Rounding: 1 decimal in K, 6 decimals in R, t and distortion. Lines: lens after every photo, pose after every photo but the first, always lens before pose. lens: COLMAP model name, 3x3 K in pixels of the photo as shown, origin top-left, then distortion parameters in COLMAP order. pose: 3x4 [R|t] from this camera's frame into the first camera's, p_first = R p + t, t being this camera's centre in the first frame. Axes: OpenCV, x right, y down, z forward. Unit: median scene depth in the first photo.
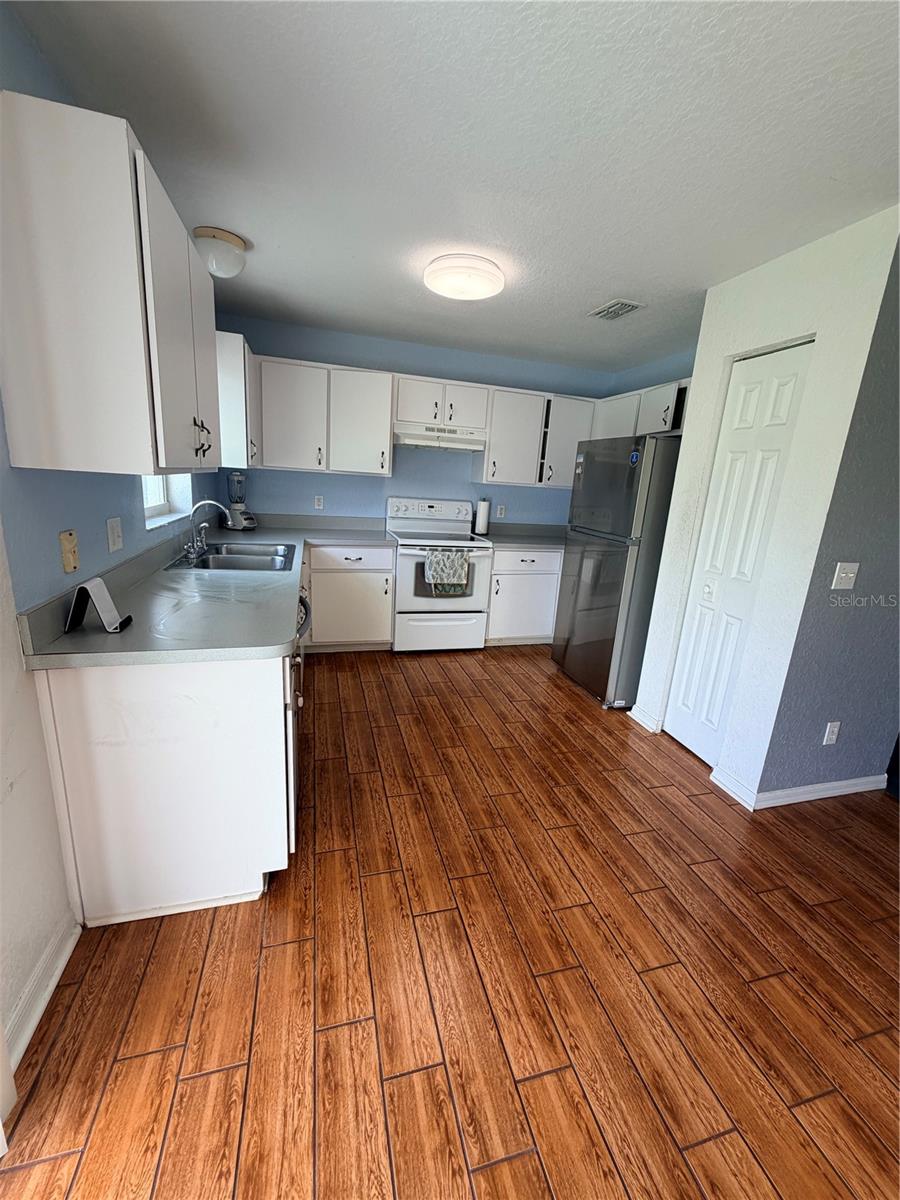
lens RADIAL K [[478.1, 0, 448.6], [0, 478.1, 597.0], [0, 0, 1]] dist [0.000578, 0.000461]
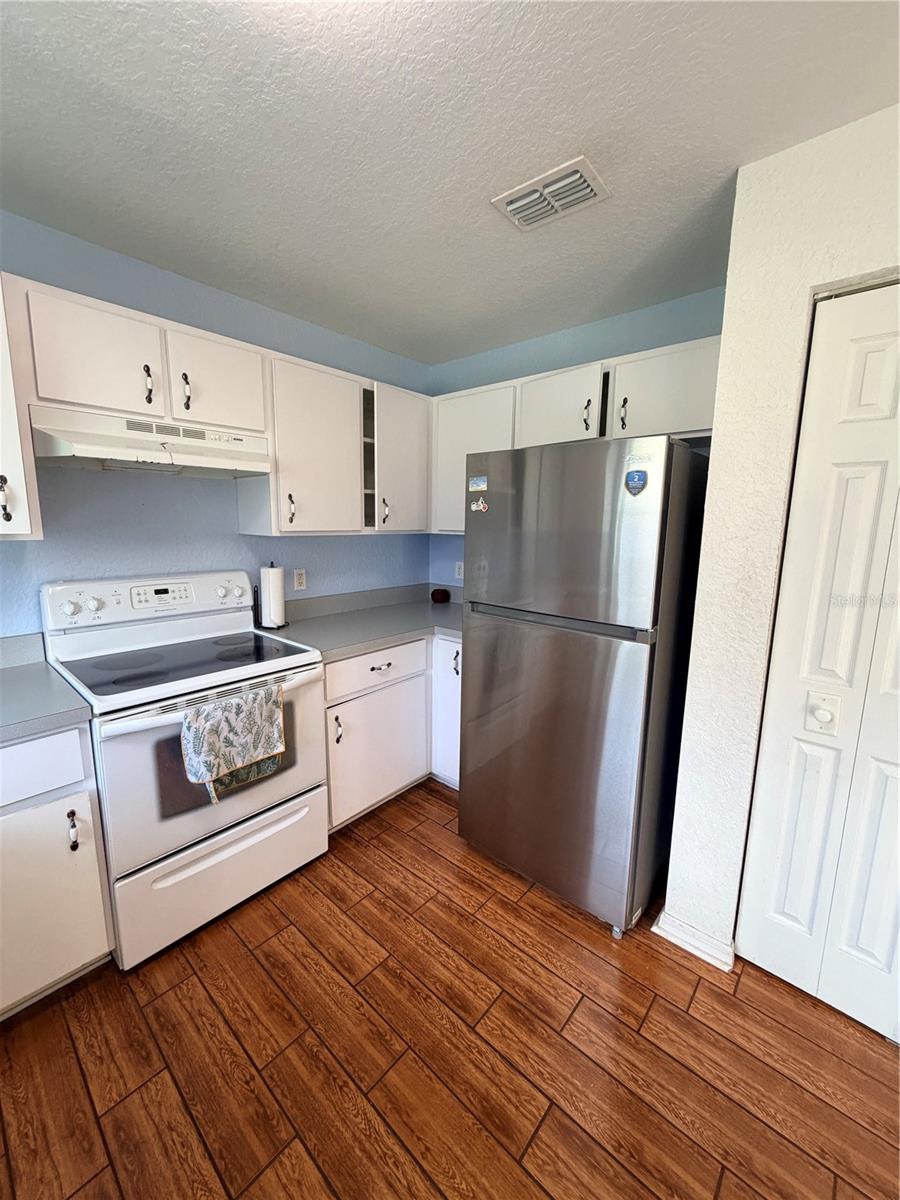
lens RADIAL K [[477.4, 0, 448.9], [0, 477.4, 596.4], [0, 0, 1]] dist [-0.000741, 0.000339]
pose [[0.837651, -0.140046, 0.527947, -0.056188], [0.172151, 0.984999, -0.011852, -0.149191], [-0.518368, 0.100814, 0.849194, 0.519590]]
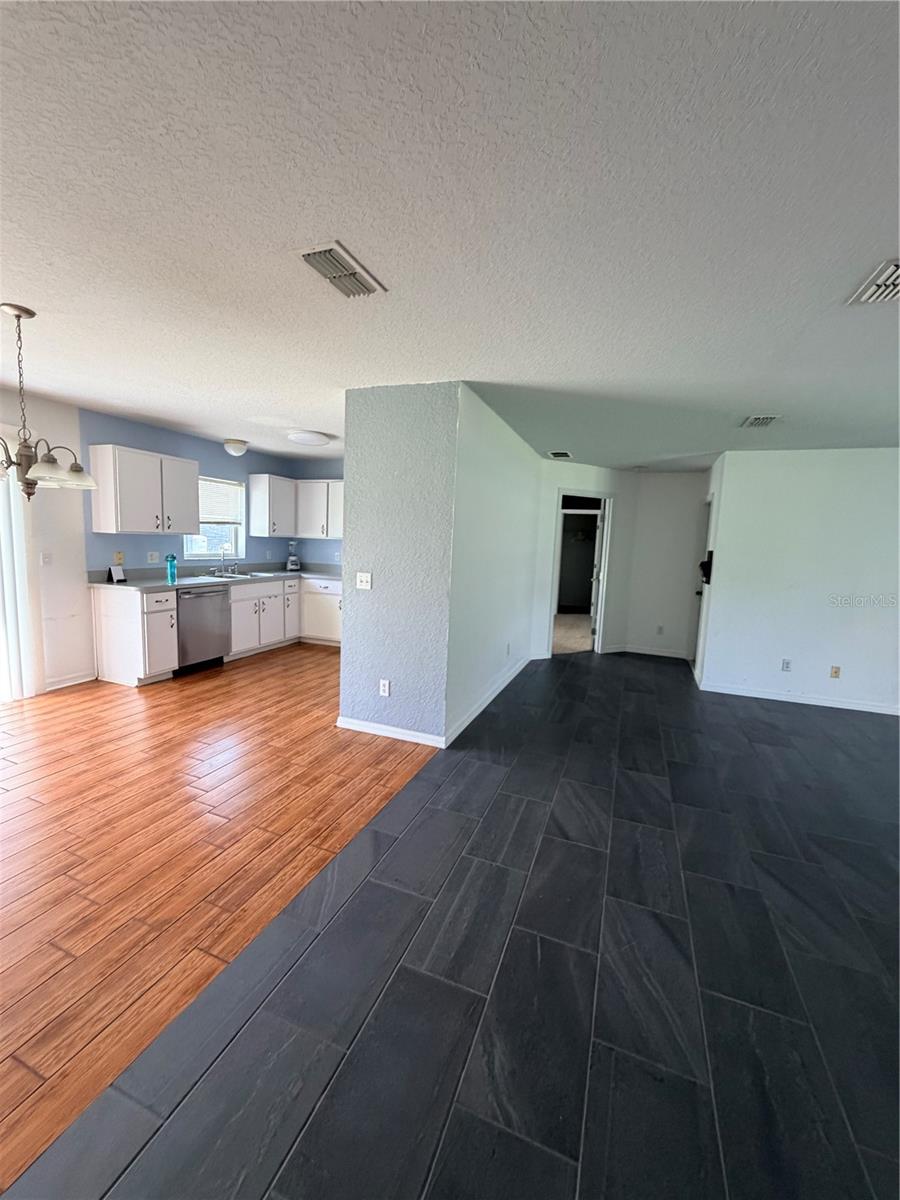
lens RADIAL K [[478.1, 0, 448.6], [0, 478.1, 597.0], [0, 0, 1]] dist [0.000578, 0.000461]
pose [[0.801345, 0.038613, -0.596955, 1.156922], [-0.136221, 0.983476, -0.119247, 0.096198], [0.582486, 0.176875, 0.793363, -0.085387]]
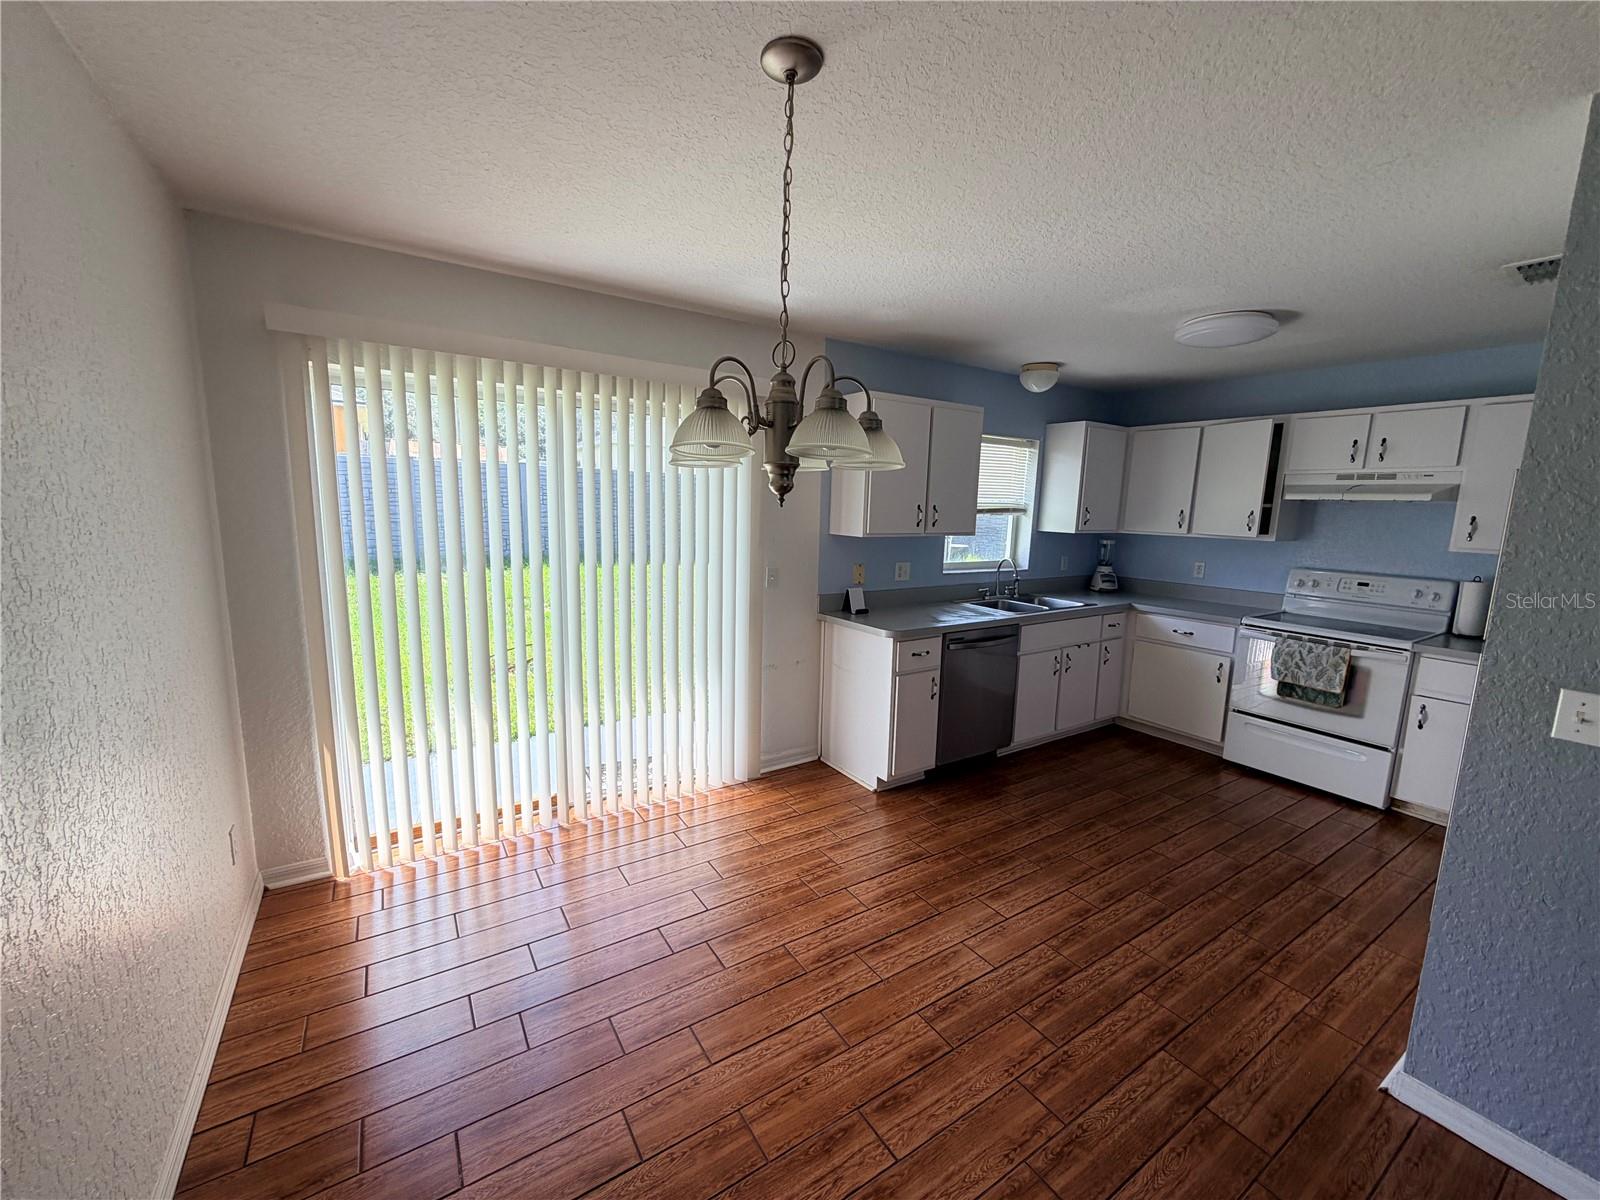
lens RADIAL K [[636.5, 0, 795.3], [0, 636.5, 599.9], [0, 0, 1]] dist [-0.000741, 0.000339]
pose [[0.296454, 0.085313, -0.951229, 0.677341], [-0.238837, 0.970977, 0.012650, 0.016232], [0.924701, 0.223438, 0.308226, -0.022907]]
